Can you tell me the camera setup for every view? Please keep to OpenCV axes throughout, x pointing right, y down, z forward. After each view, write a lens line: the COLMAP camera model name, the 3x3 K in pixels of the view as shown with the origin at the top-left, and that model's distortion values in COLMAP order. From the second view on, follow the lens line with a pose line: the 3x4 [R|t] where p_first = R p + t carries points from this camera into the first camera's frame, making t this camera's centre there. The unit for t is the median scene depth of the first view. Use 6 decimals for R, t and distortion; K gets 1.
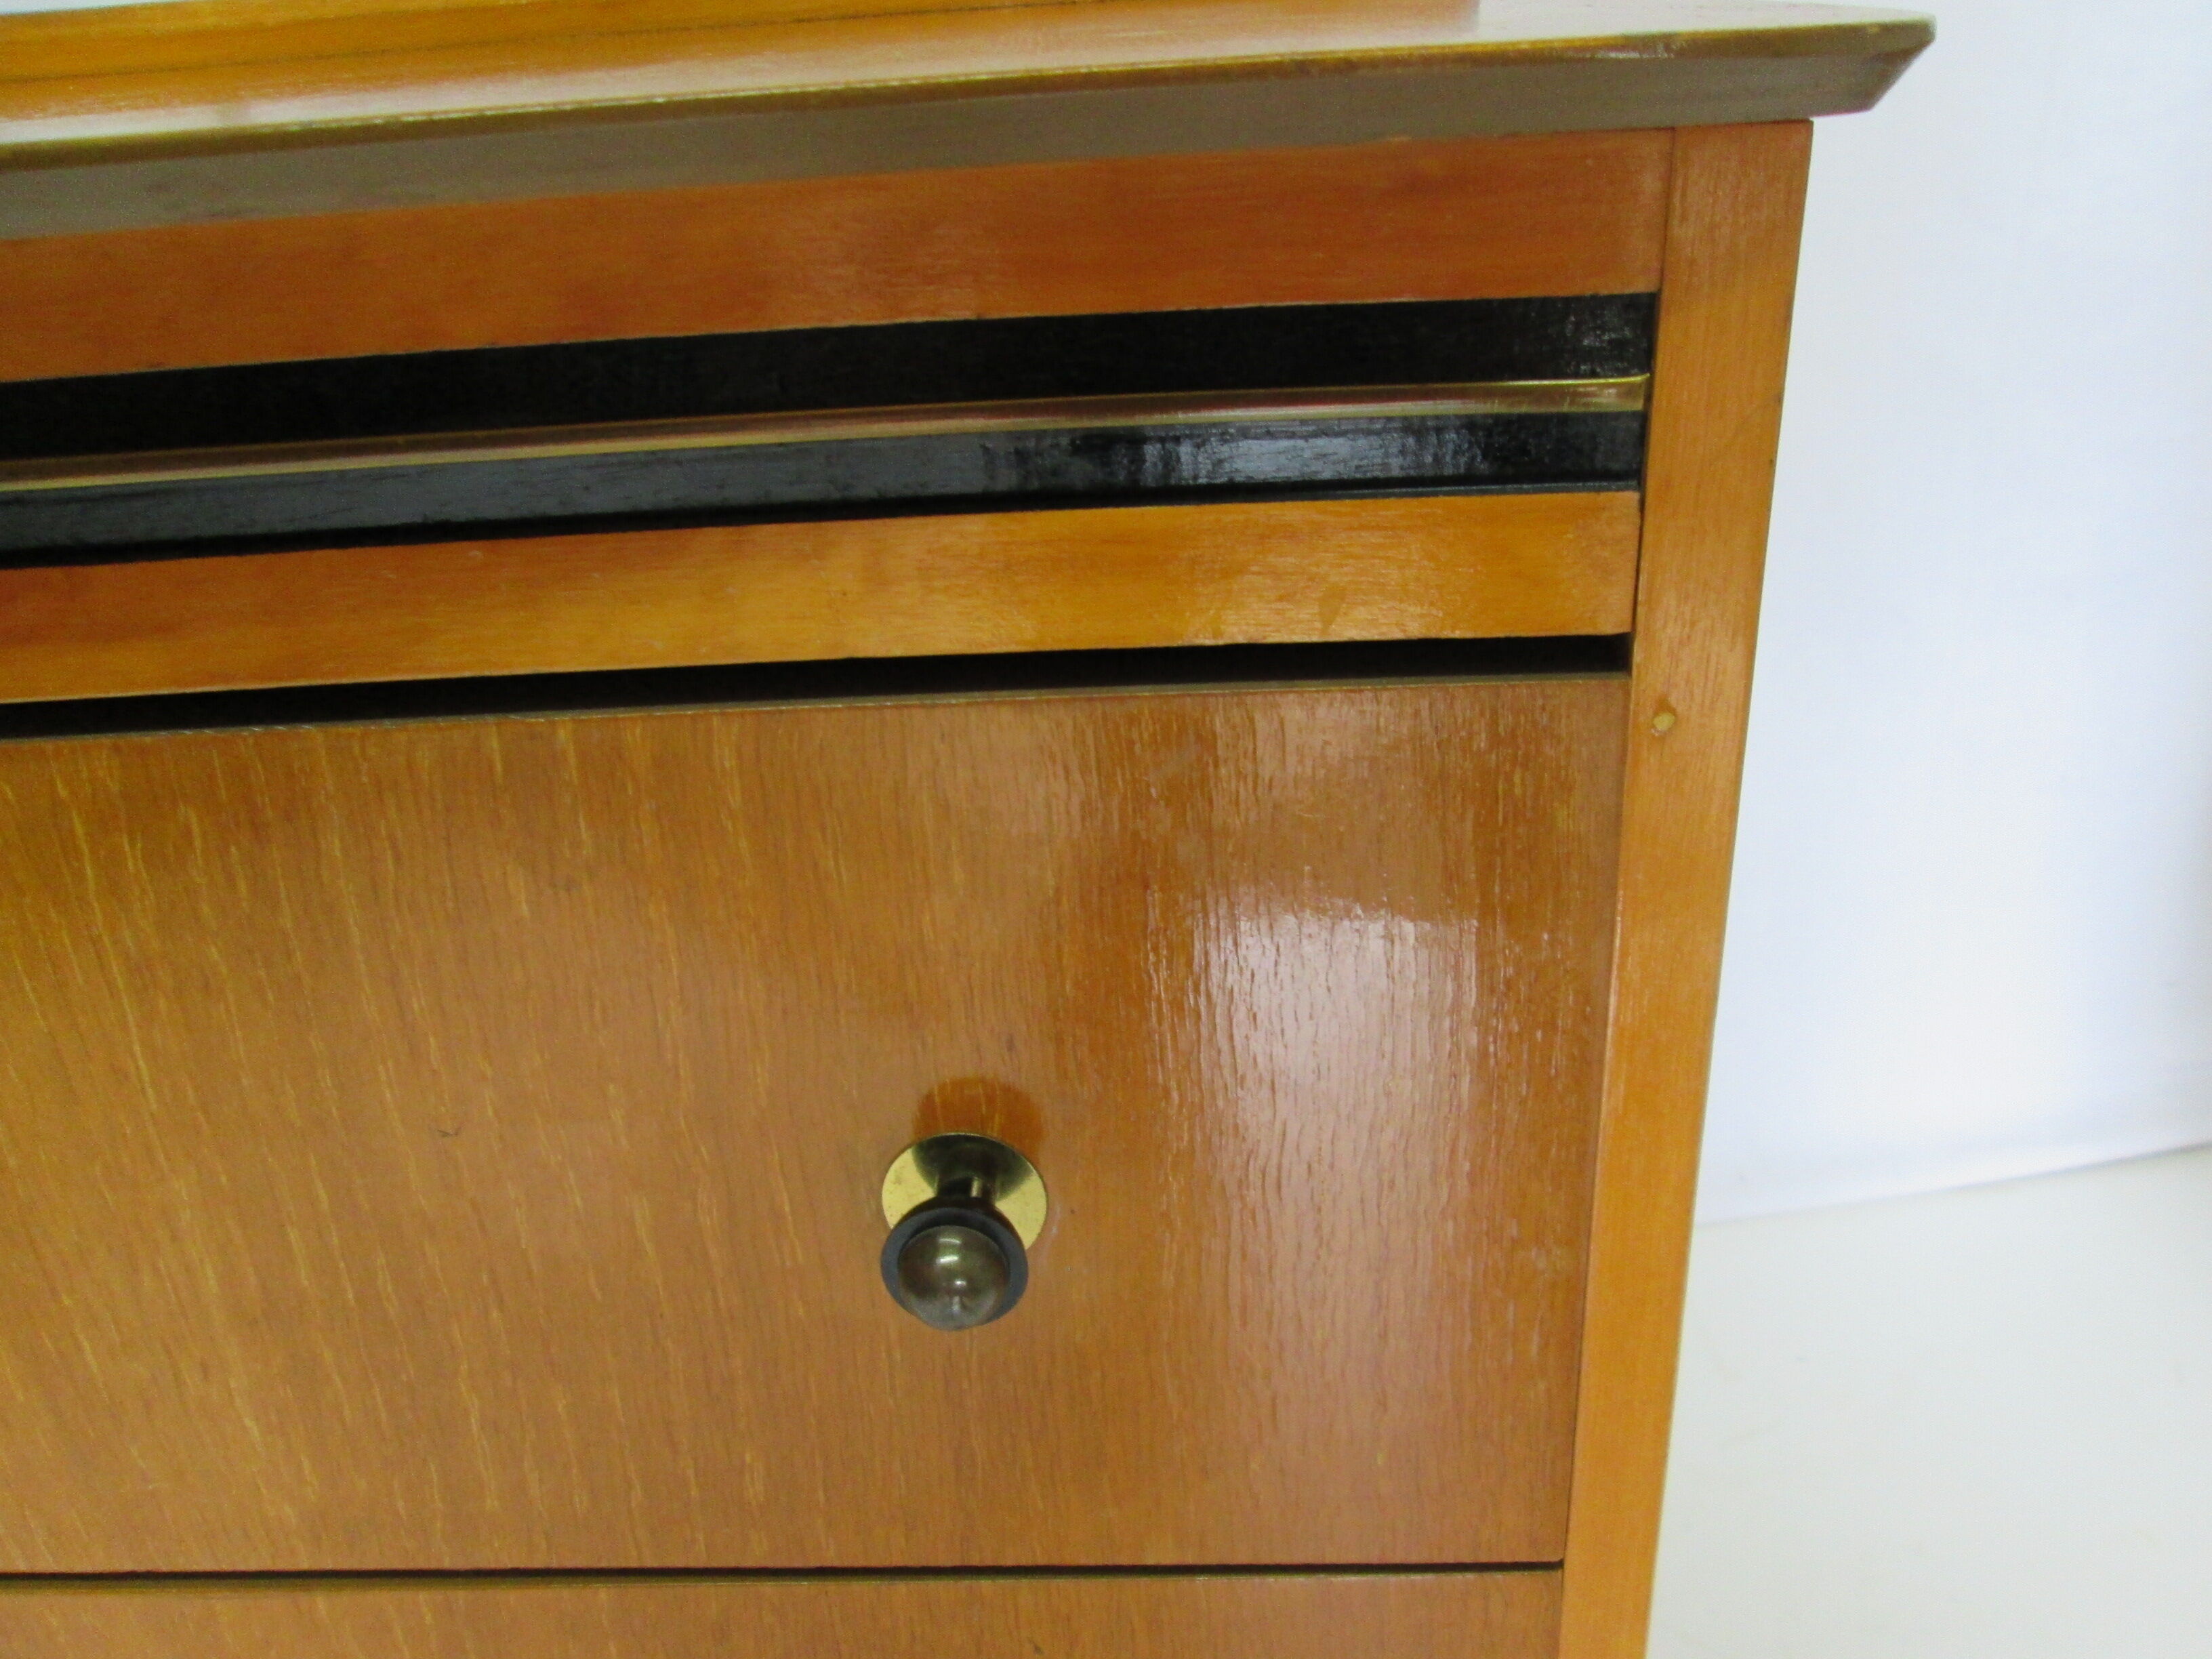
lens RADIAL K [[1811.6, 0, 1120.7], [0, 1811.6, 840.6], [0, 0, 1]] dist [-0.057032, -0.001368]
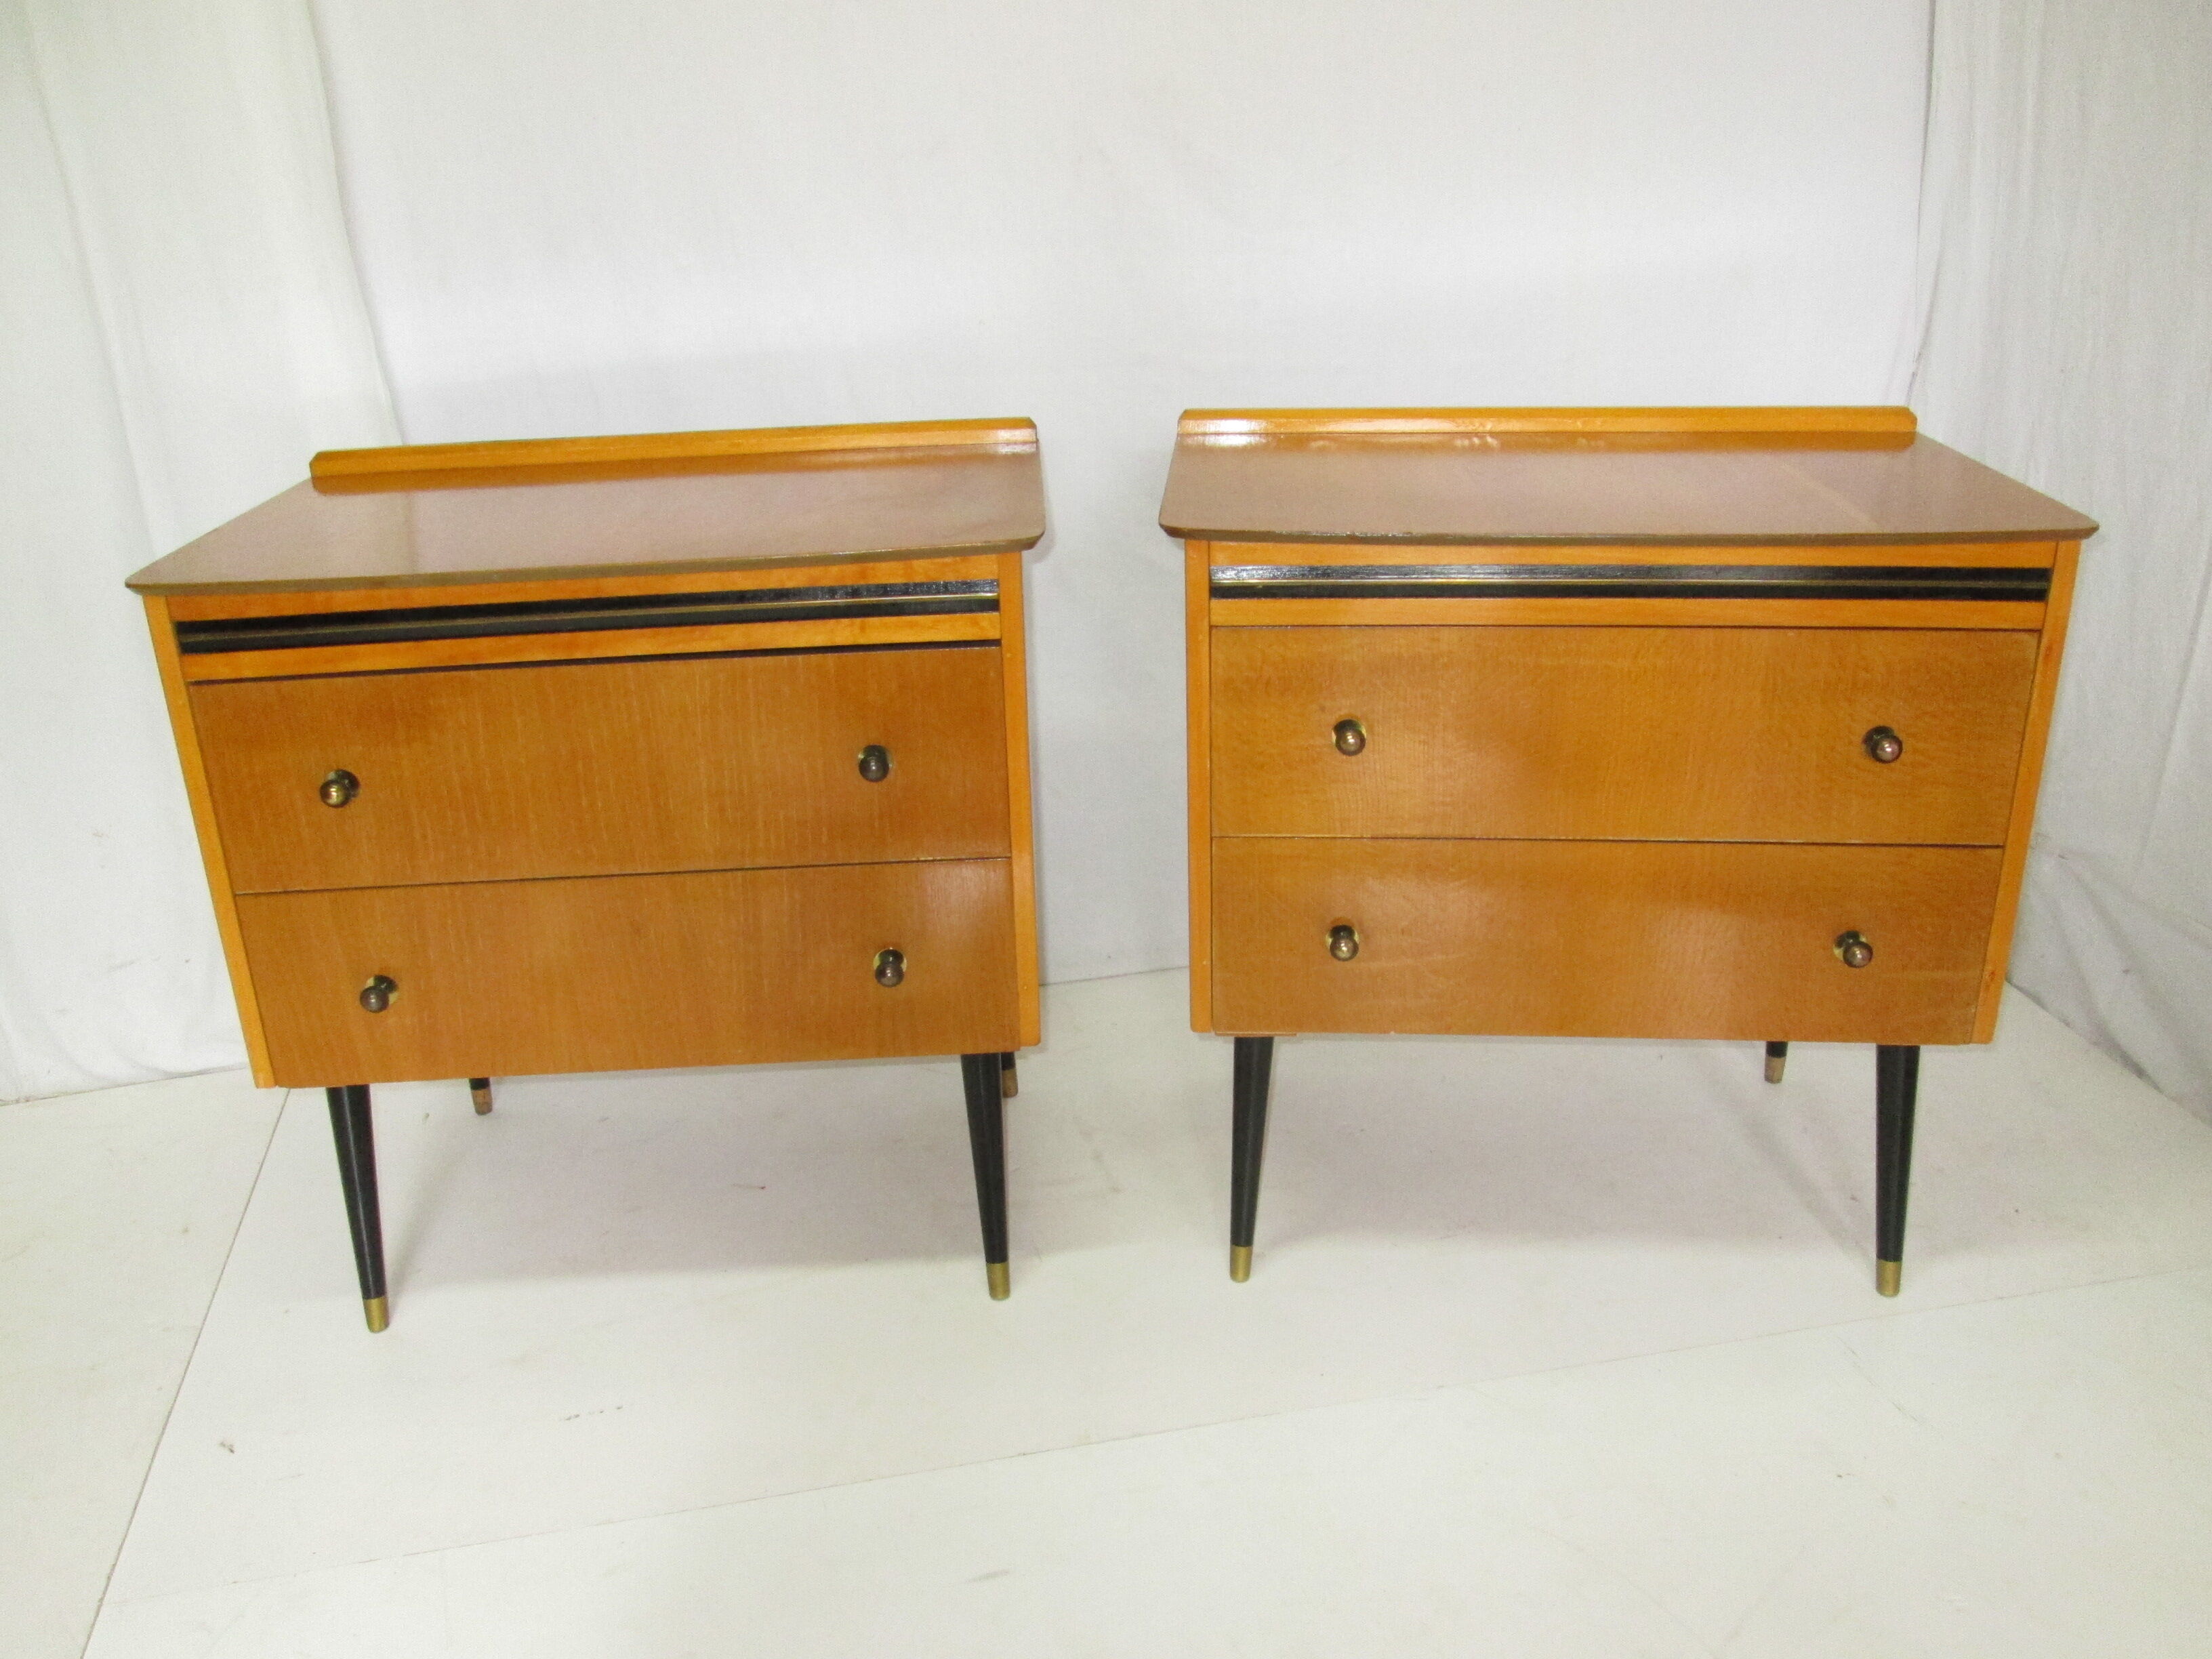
lens RADIAL K [[1821.0, 0, 1074.3], [0, 1821.0, 787.1], [0, 0, 1]] dist [-0.068812, 0.035363]
pose [[0.998377, -0.004522, 0.056776, 0.167810], [0.008934, 0.996938, -0.077688, 0.650353], [-0.056251, 0.078069, 0.995360, -3.805267]]
